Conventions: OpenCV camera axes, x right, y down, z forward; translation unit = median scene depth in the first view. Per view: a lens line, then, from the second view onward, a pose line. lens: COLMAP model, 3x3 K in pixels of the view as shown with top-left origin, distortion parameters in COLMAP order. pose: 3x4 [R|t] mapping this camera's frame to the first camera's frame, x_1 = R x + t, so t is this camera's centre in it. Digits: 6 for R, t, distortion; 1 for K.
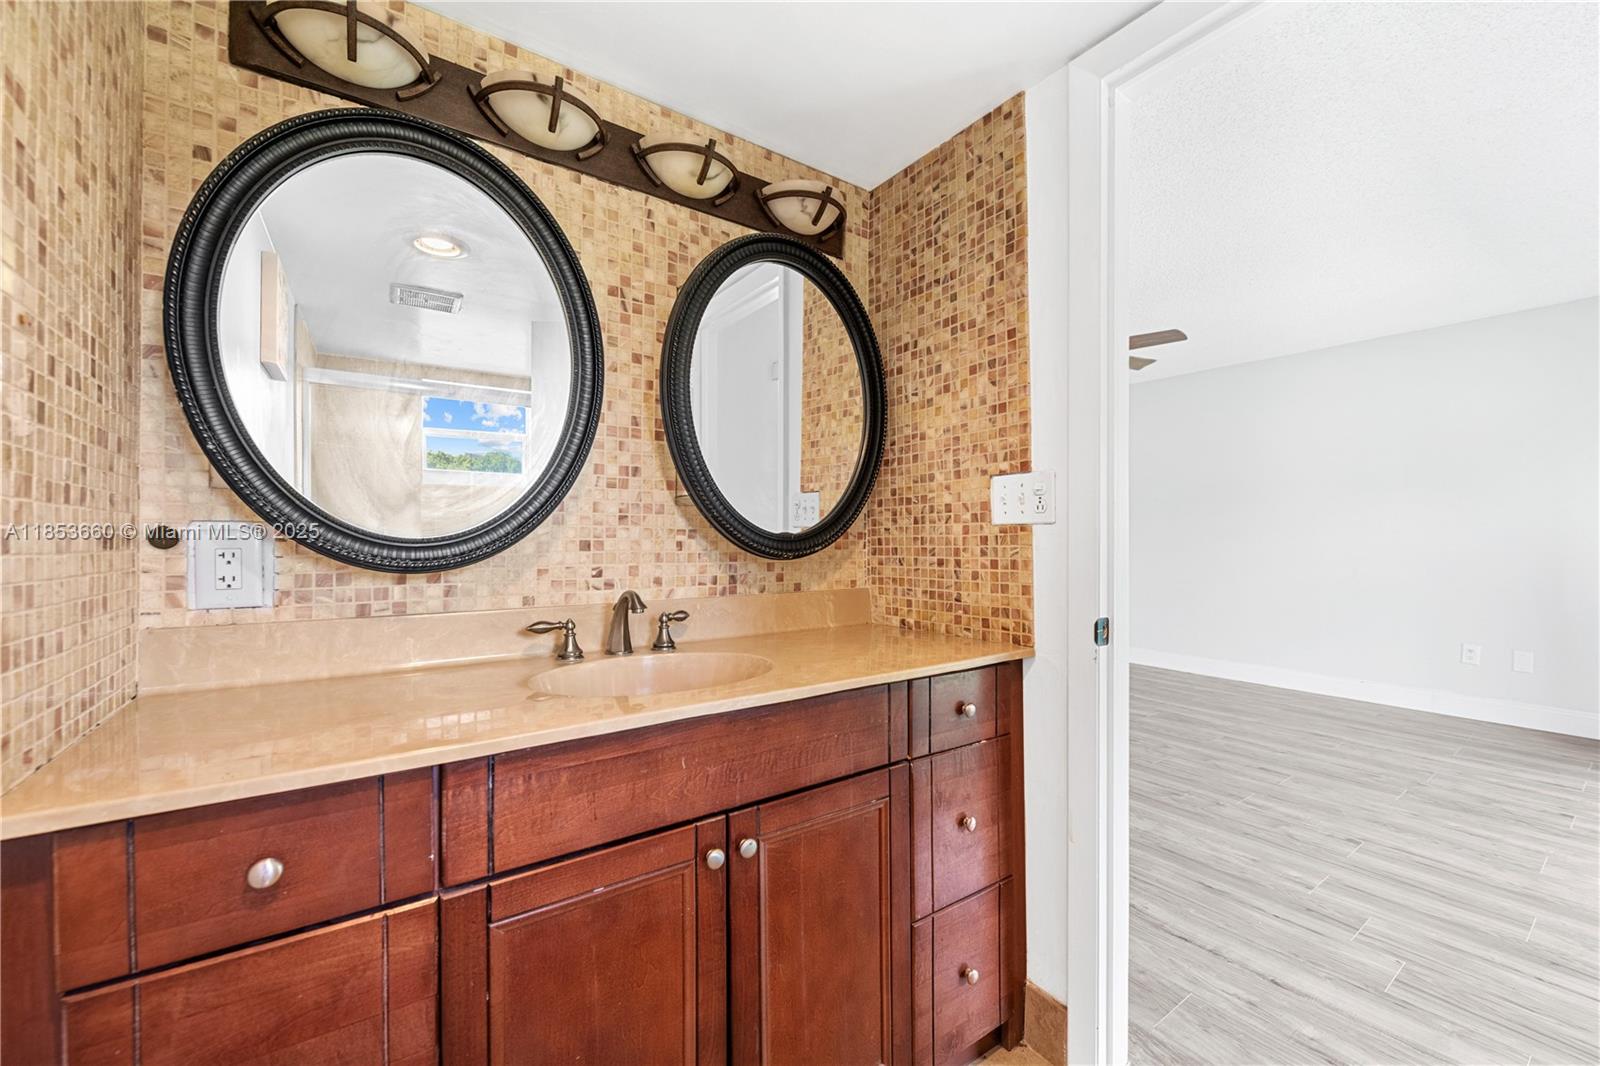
lens RADIAL K [[636.5, 0, 796.9], [0, 636.5, 544.1], [0, 0, 1]] dist [-0.001763, -0.002002]
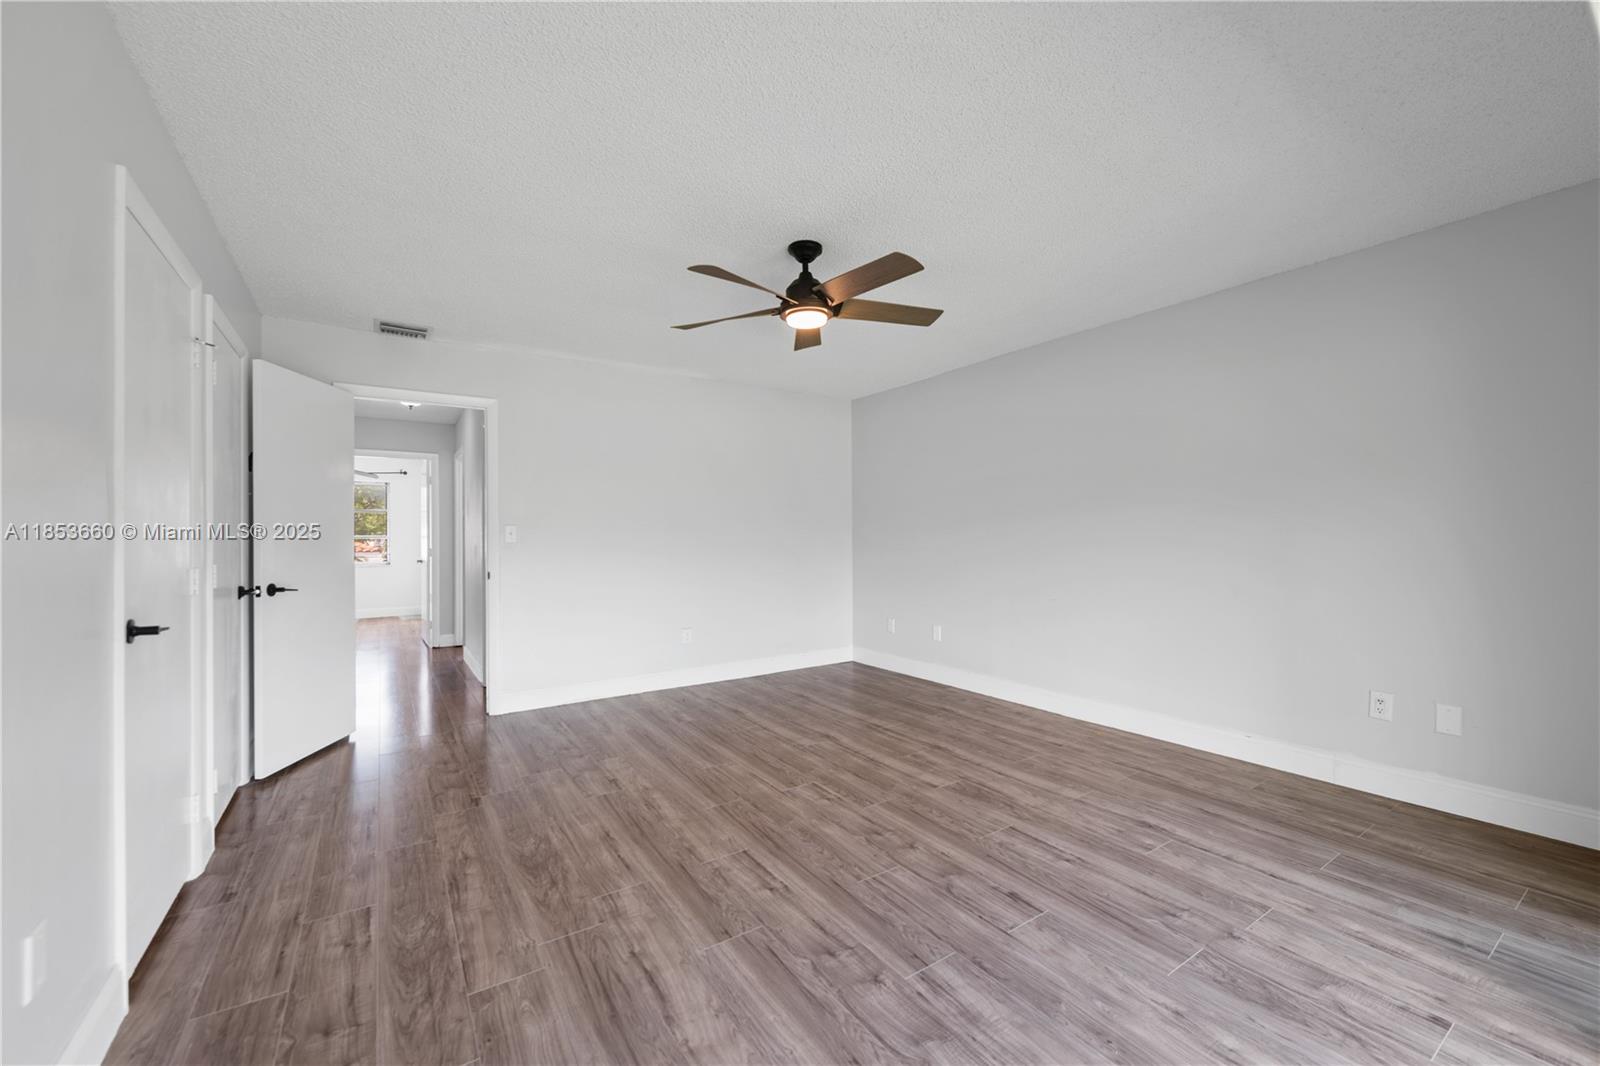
lens RADIAL K [[636.5, 0, 804.2], [0, 636.5, 528.3], [0, 0, 1]] dist [-0.001763, -0.002002]
pose [[0.999605, -0.006918, -0.027237, 0.631117], [0.006087, 0.999517, -0.030464, -0.014219], [0.027434, 0.030287, 0.999165, 0.372229]]
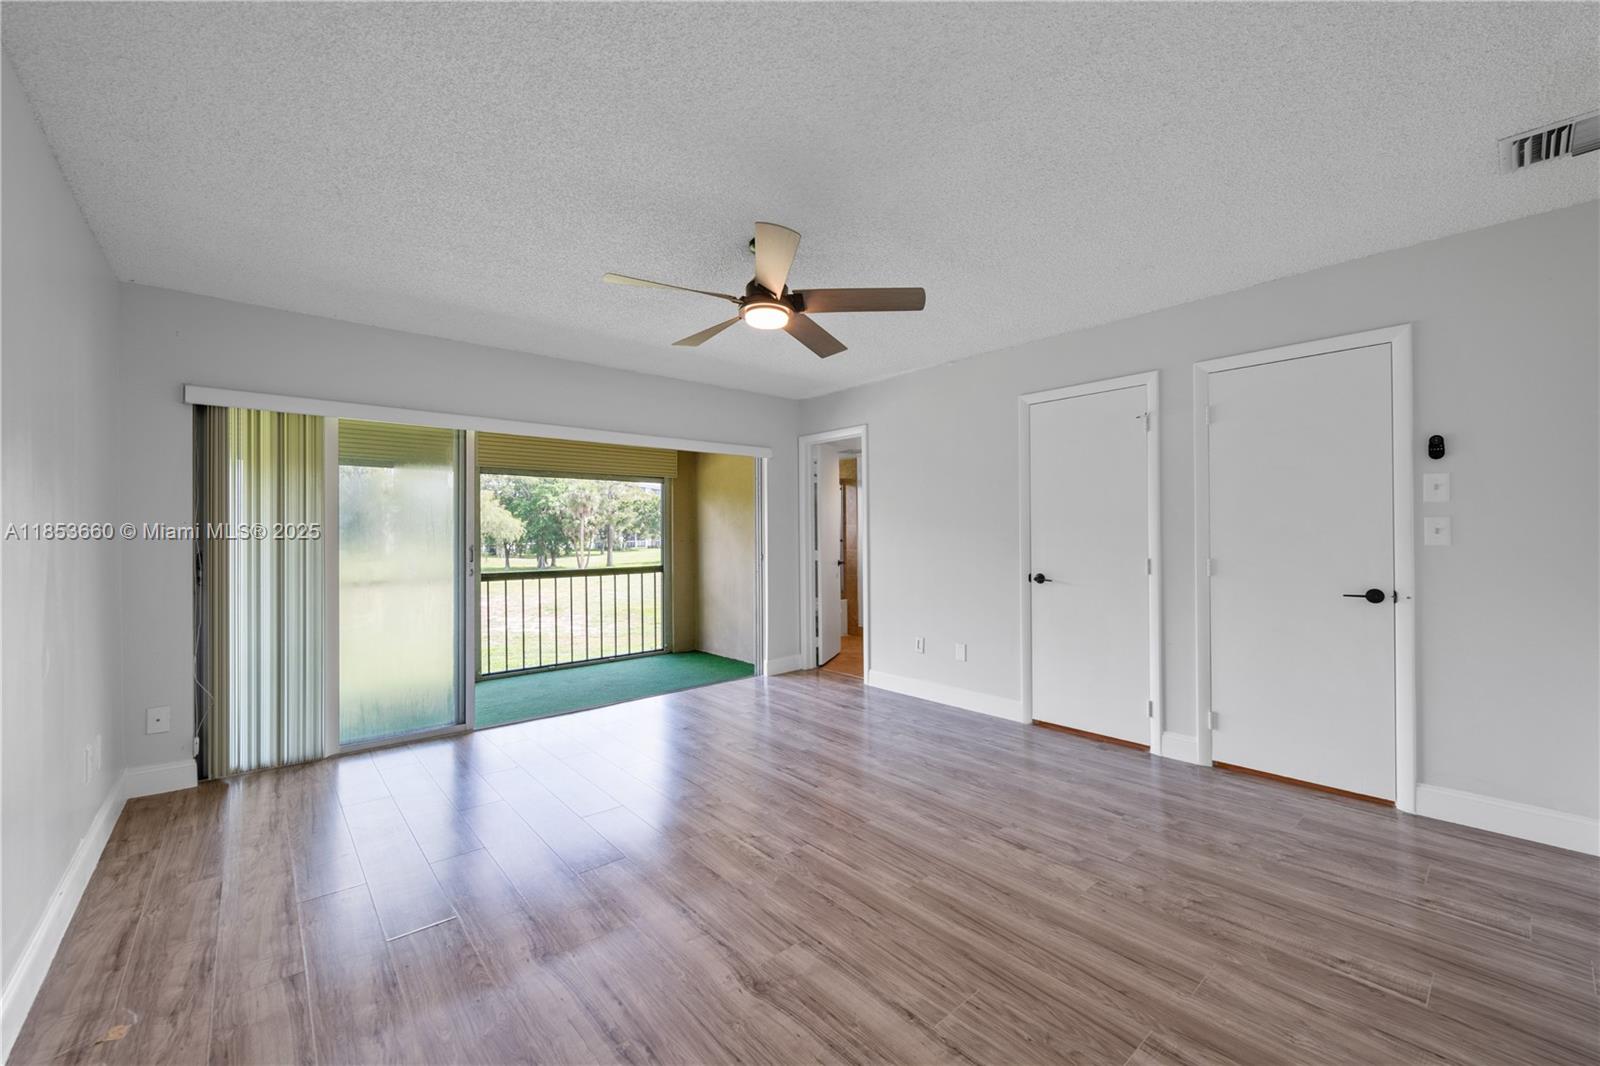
lens RADIAL K [[636.5, 0, 811.3], [0, 636.5, 530.2], [0, 0, 1]] dist [-0.001763, -0.002002]
pose [[-0.993561, 0.010410, -0.112816, 0.656107], [0.009021, 0.999877, 0.012810, -0.073463], [0.112936, 0.011710, -0.993533, 2.449608]]
